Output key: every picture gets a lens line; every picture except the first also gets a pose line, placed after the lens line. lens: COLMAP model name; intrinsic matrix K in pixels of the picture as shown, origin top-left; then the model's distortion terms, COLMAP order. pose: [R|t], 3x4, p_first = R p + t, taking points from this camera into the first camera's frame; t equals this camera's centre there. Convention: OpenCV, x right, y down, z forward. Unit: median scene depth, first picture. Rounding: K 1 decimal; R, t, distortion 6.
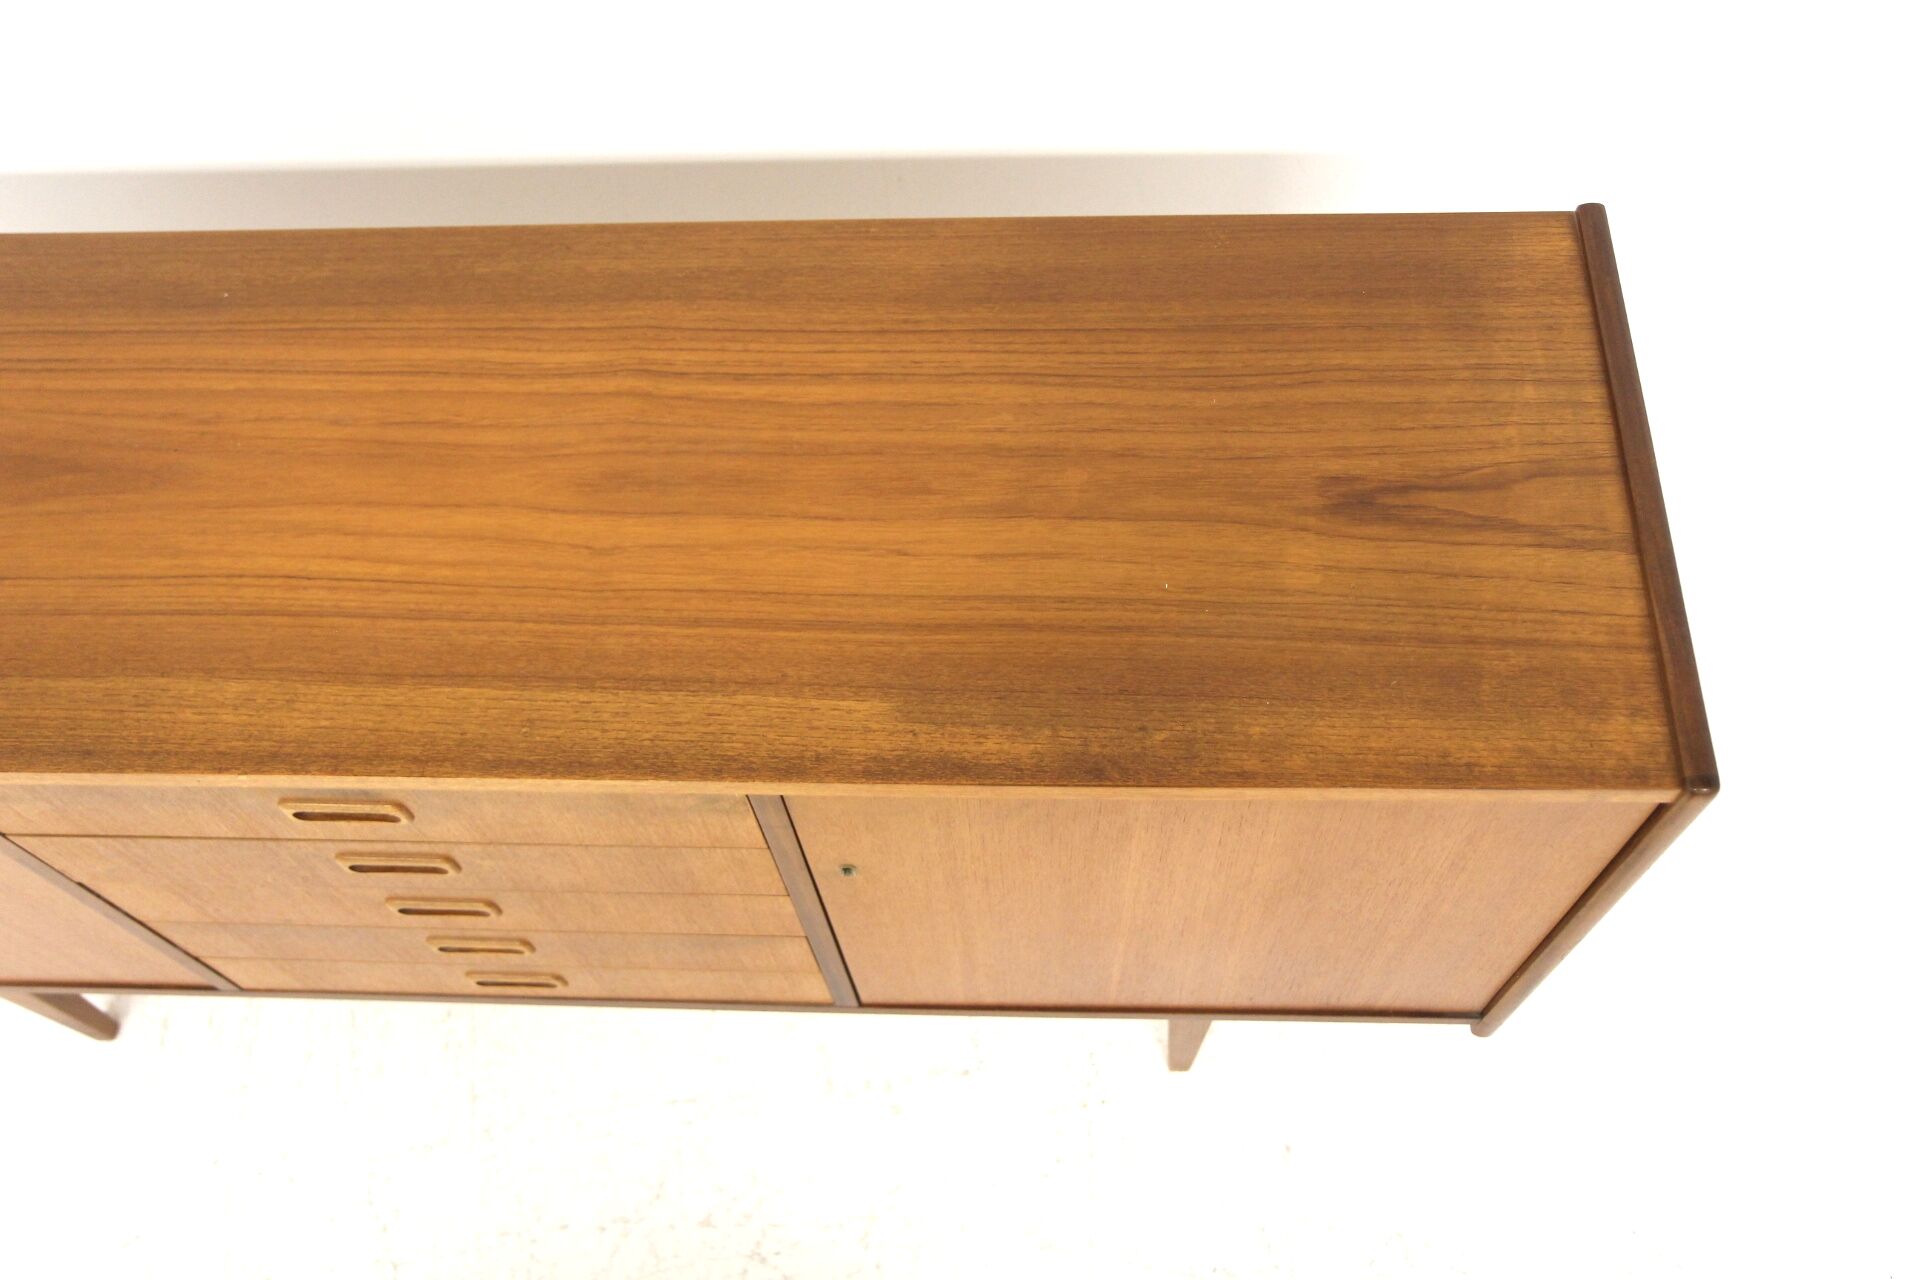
lens RADIAL K [[1605.7, 0, 964.3], [0, 1605.7, 643.6], [0, 0, 1]] dist [-0.049952, 0.045604]
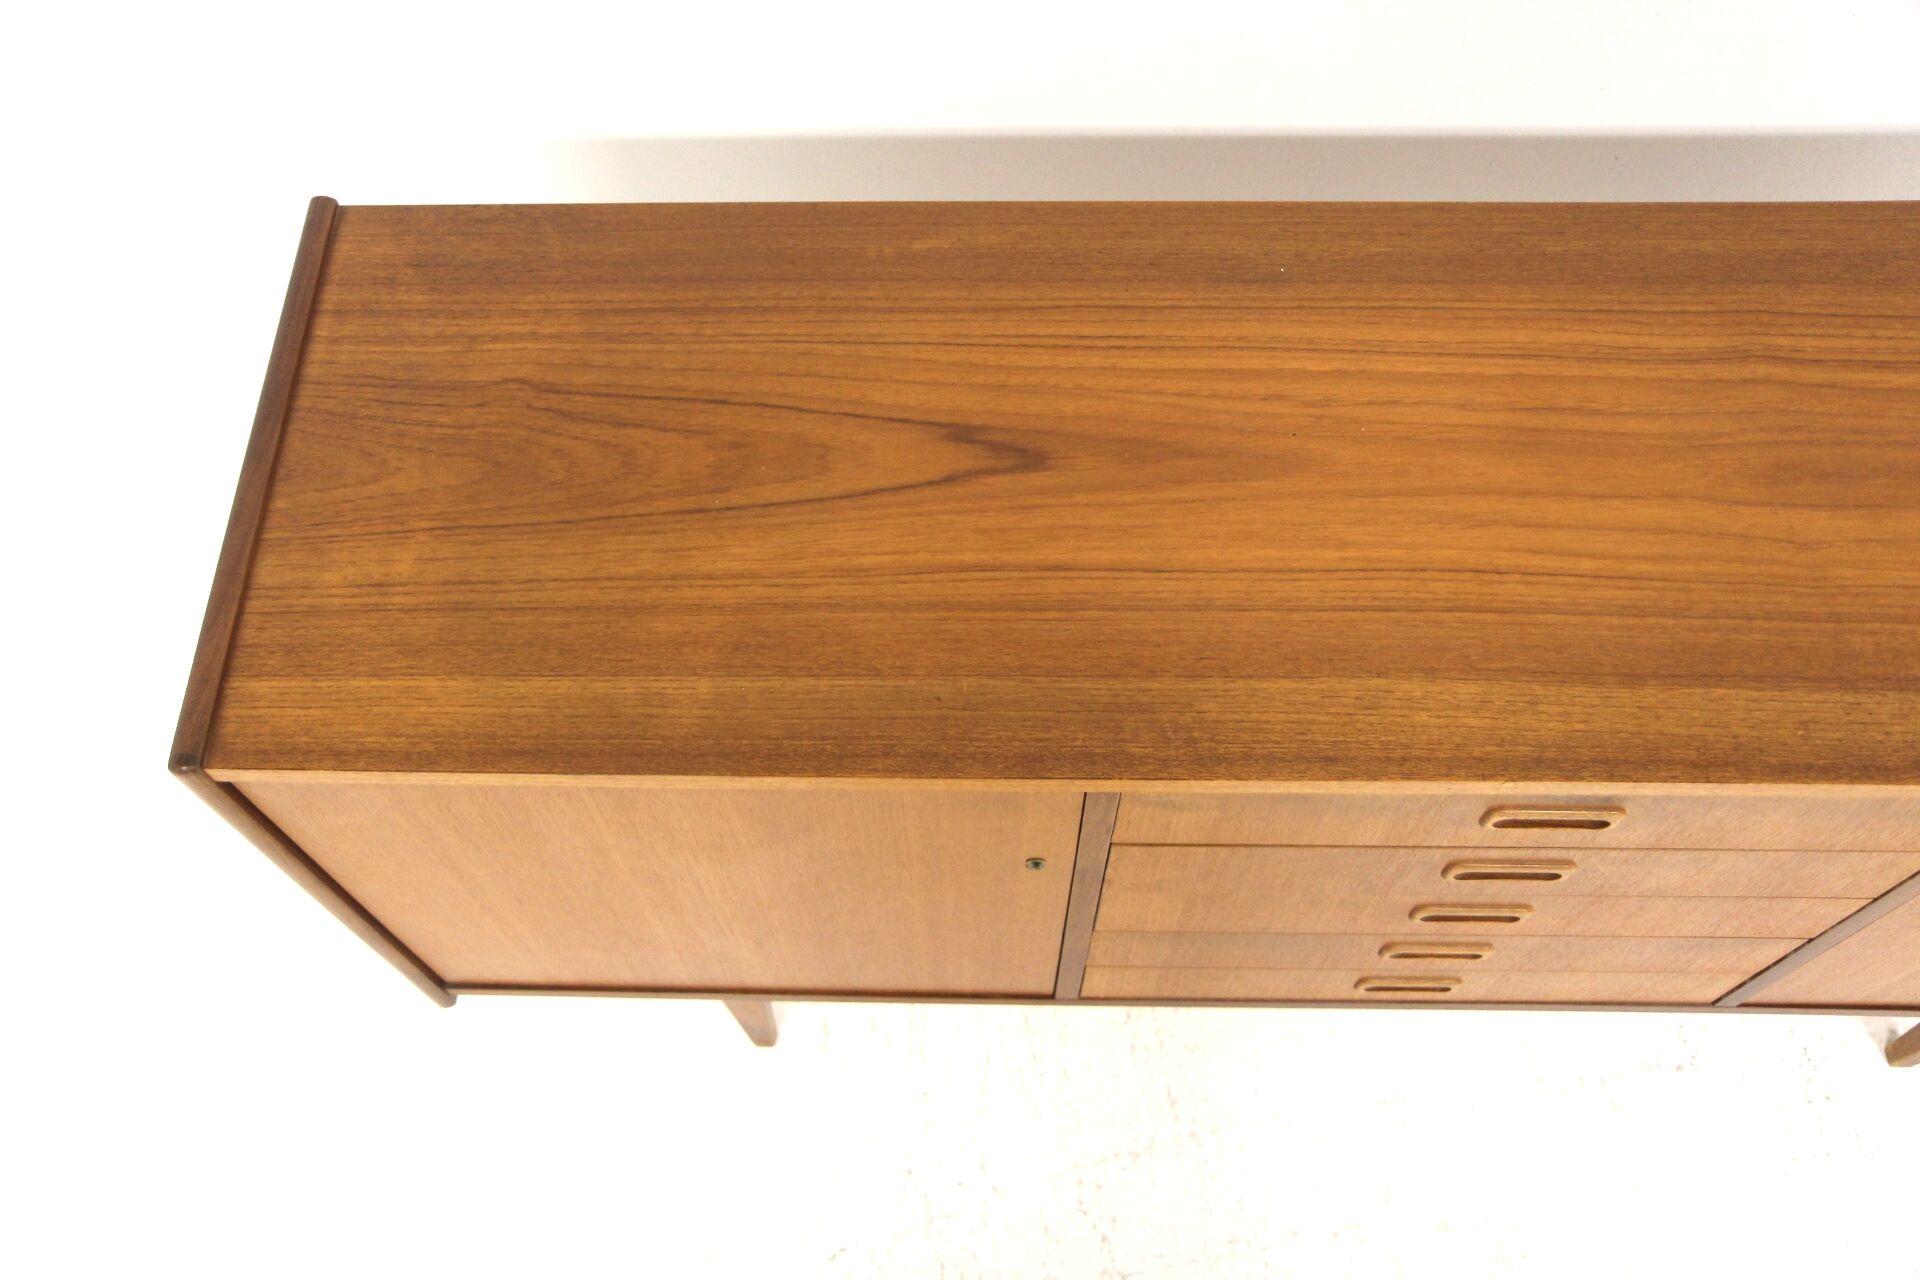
lens RADIAL K [[1605.7, 0, 962.7], [0, 1605.7, 640.5], [0, 0, 1]] dist [-0.049952, 0.045604]
pose [[0.999439, -0.000109, 0.033505, -0.750042], [-0.000319, 0.999918, 0.012767, -0.012378], [-0.033503, -0.012771, 0.999357, 0.060419]]
